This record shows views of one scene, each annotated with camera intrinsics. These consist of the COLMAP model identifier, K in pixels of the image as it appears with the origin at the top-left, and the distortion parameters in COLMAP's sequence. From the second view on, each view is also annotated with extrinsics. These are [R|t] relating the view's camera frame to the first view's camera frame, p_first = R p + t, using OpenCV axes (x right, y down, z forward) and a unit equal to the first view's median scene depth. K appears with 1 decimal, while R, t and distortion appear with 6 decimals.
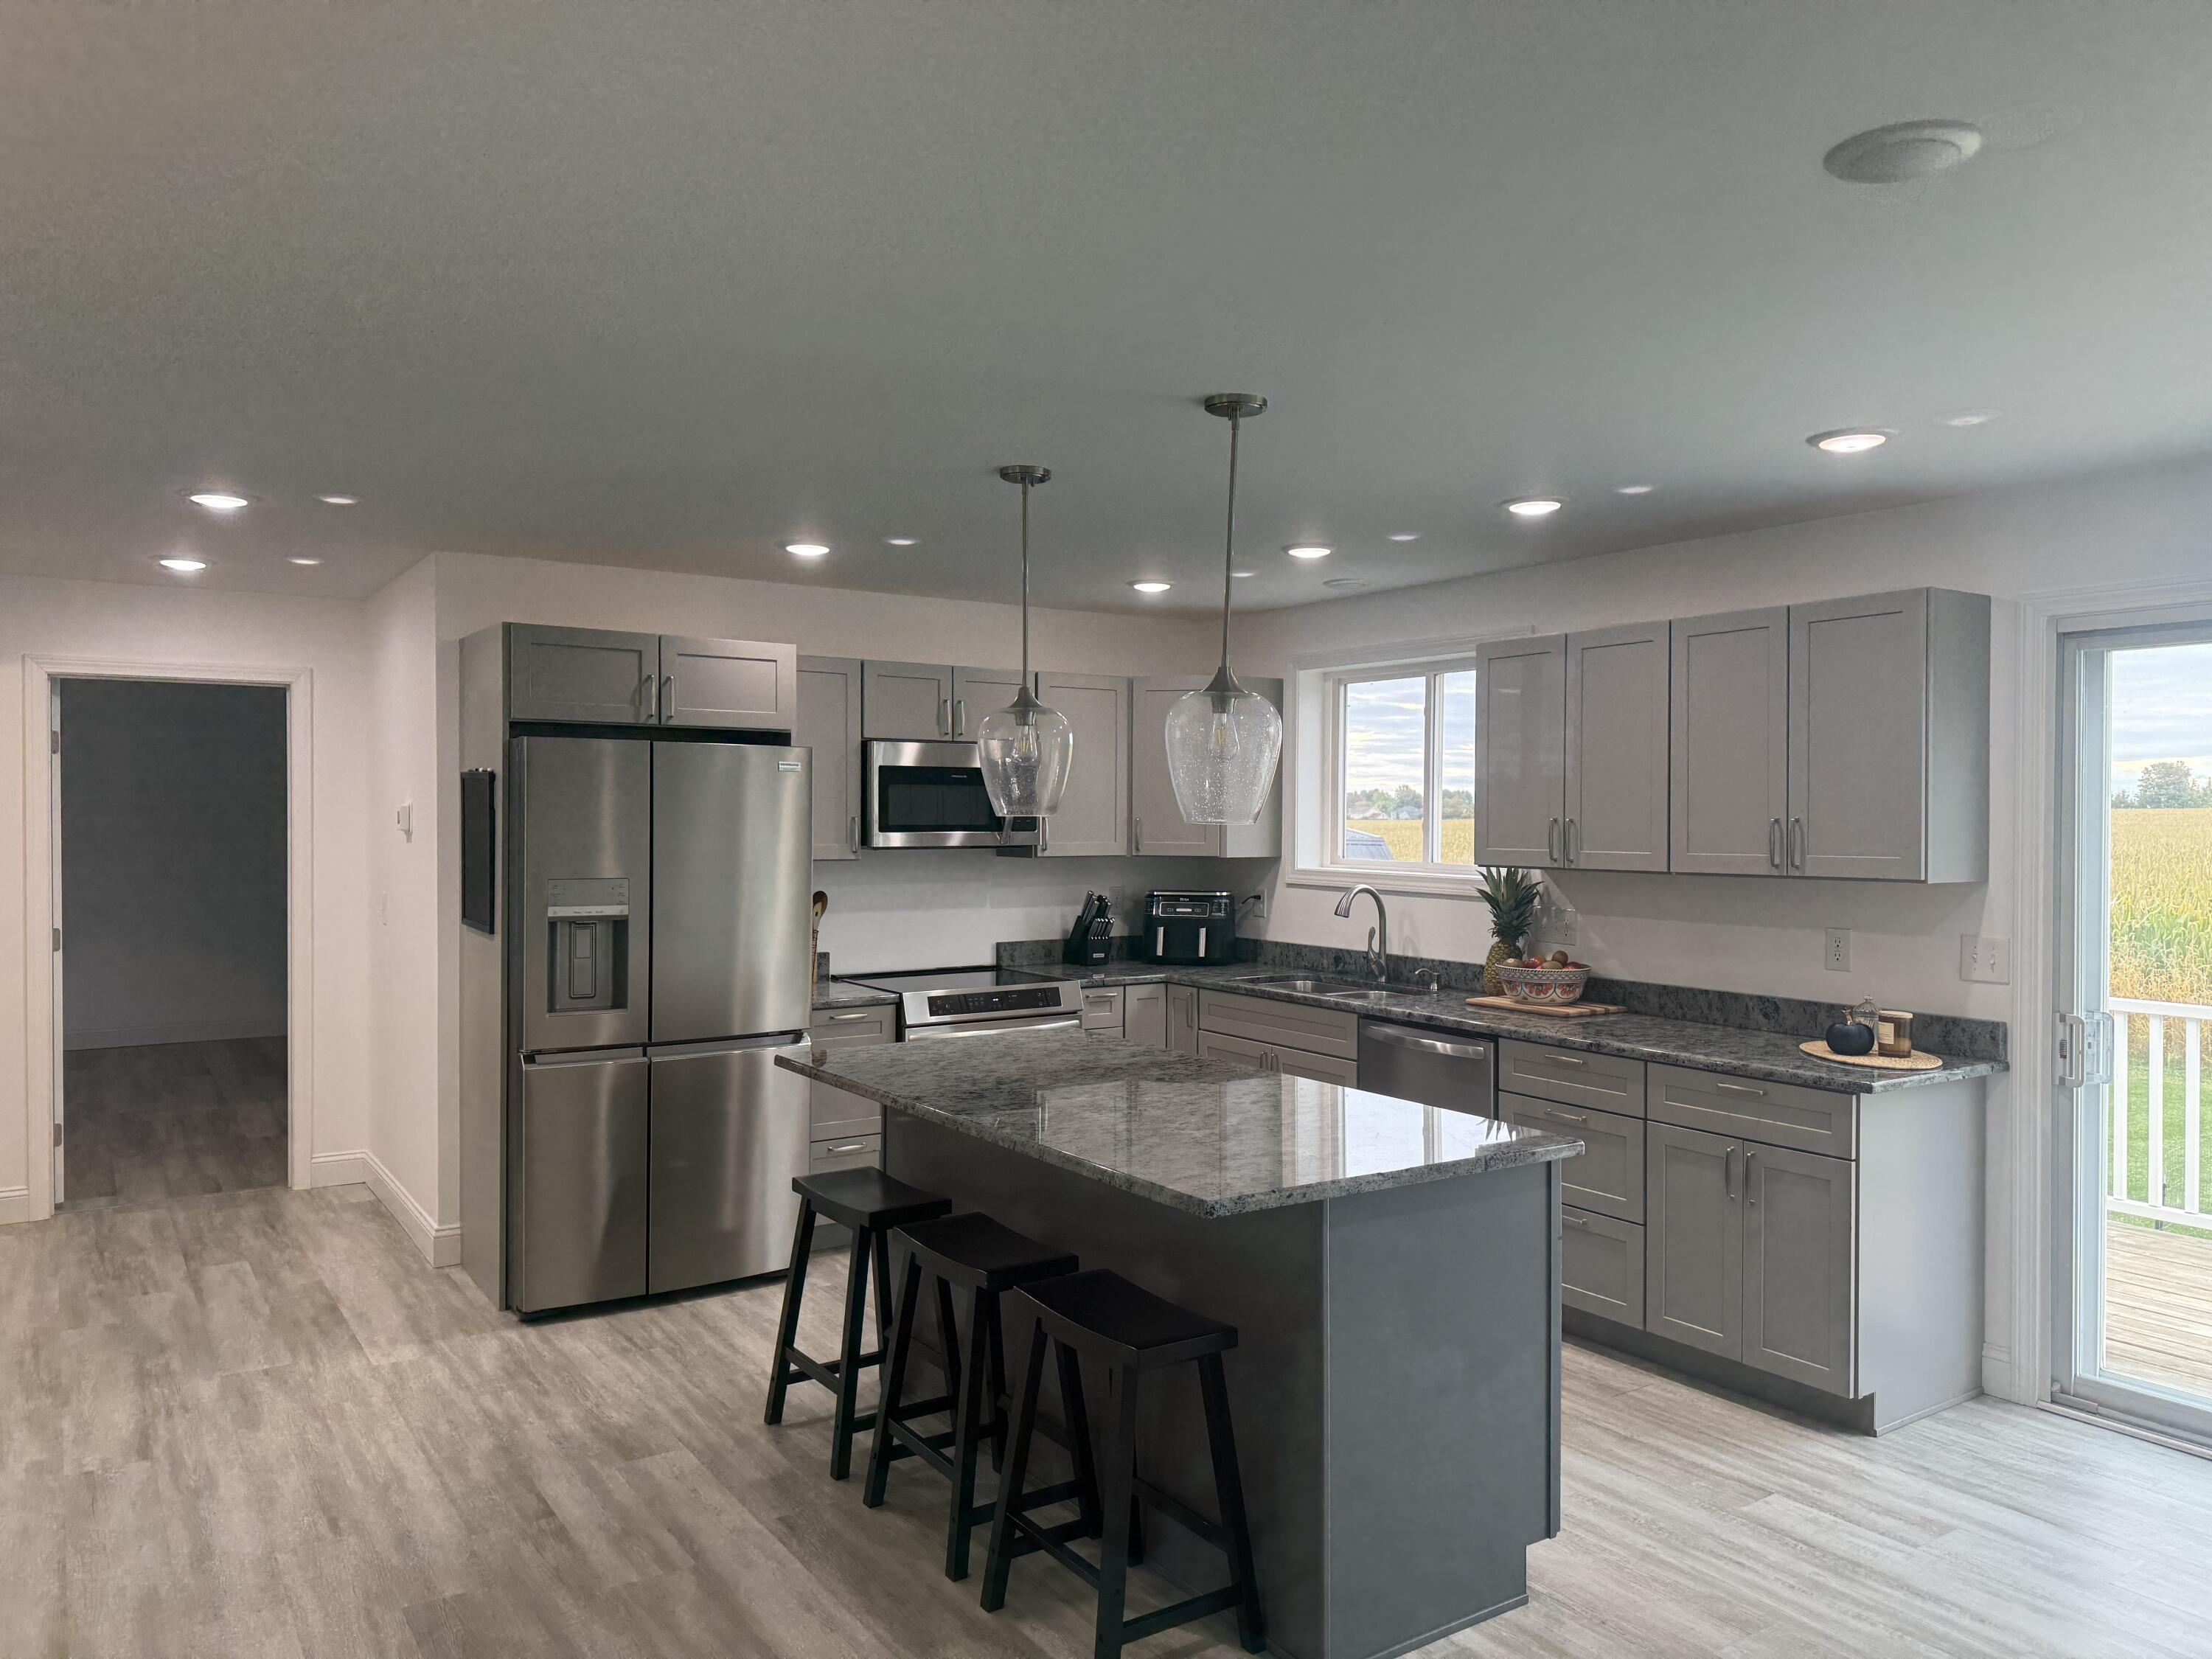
lens RADIAL K [[1546.6, 0, 1119.4], [0, 1546.6, 814.0], [0, 0, 1]] dist [0.044936, -0.063851]
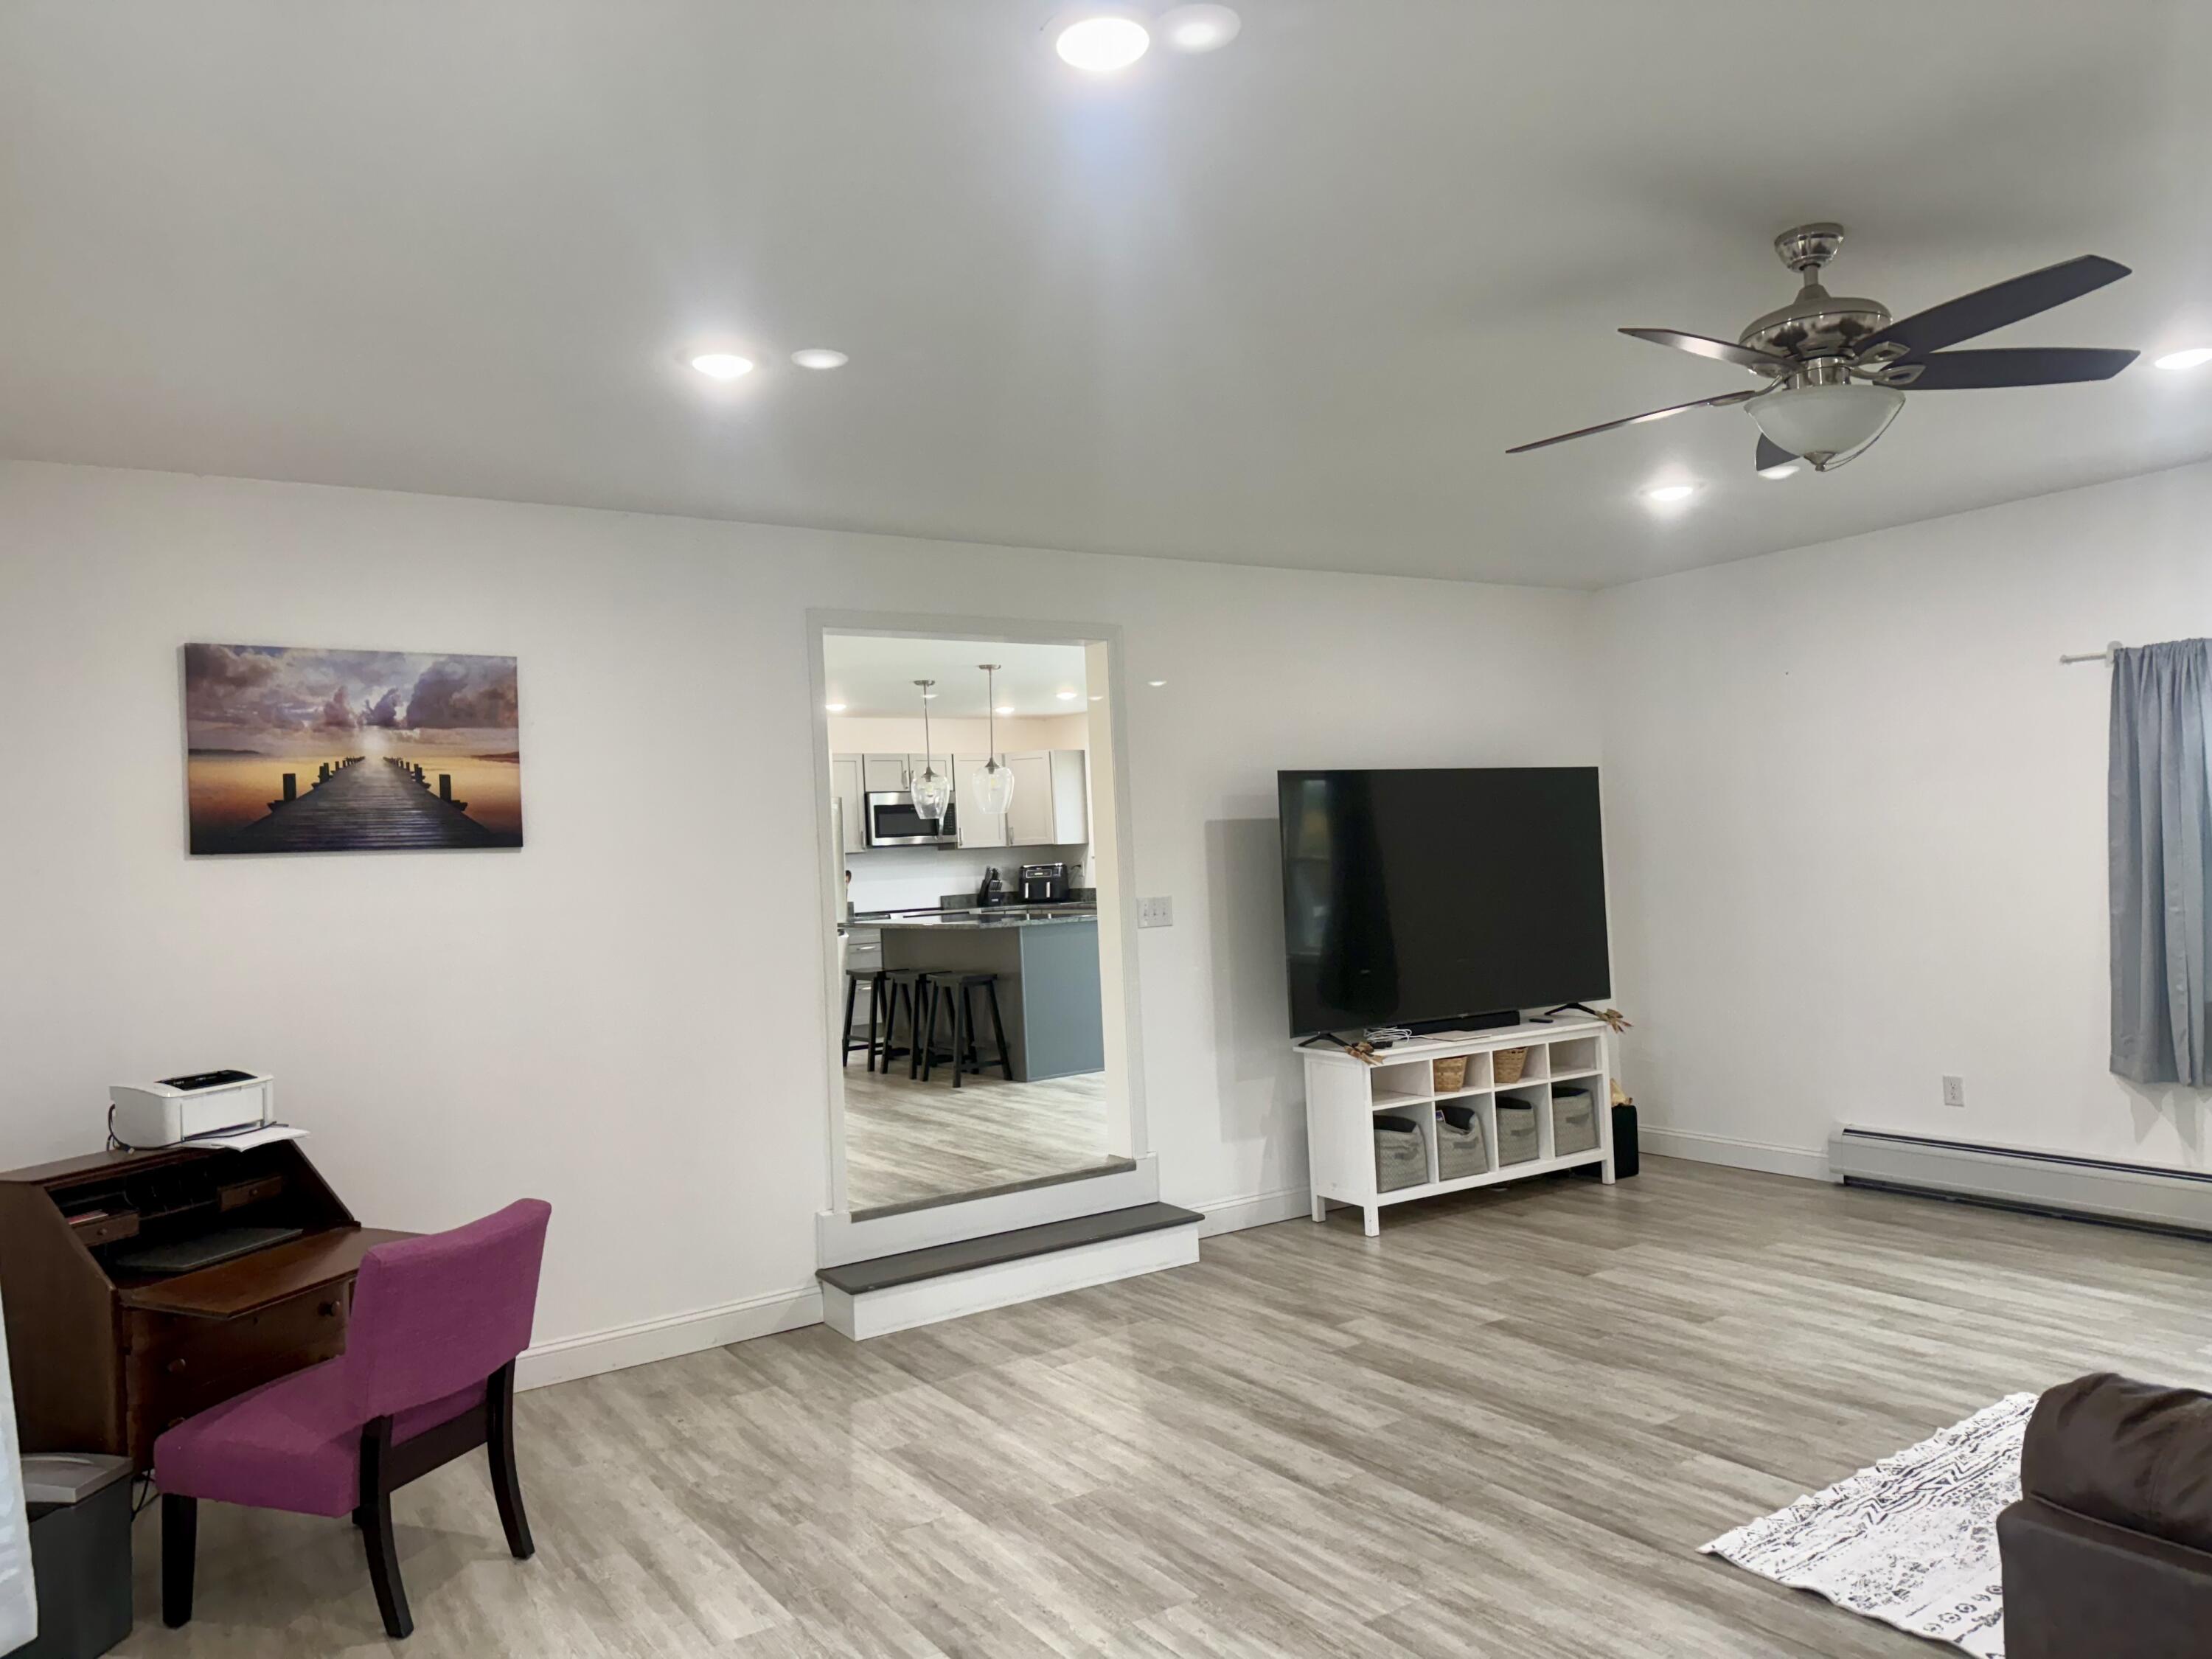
lens RADIAL K [[1546.6, 0, 1101.2], [0, 1546.6, 820.6], [0, 0, 1]] dist [0.044936, -0.063851]
pose [[0.998627, -0.051000, -0.011960, 0.147666], [0.050663, 0.998352, -0.026940, 0.053081], [0.013314, 0.026297, 0.999566, -0.914254]]
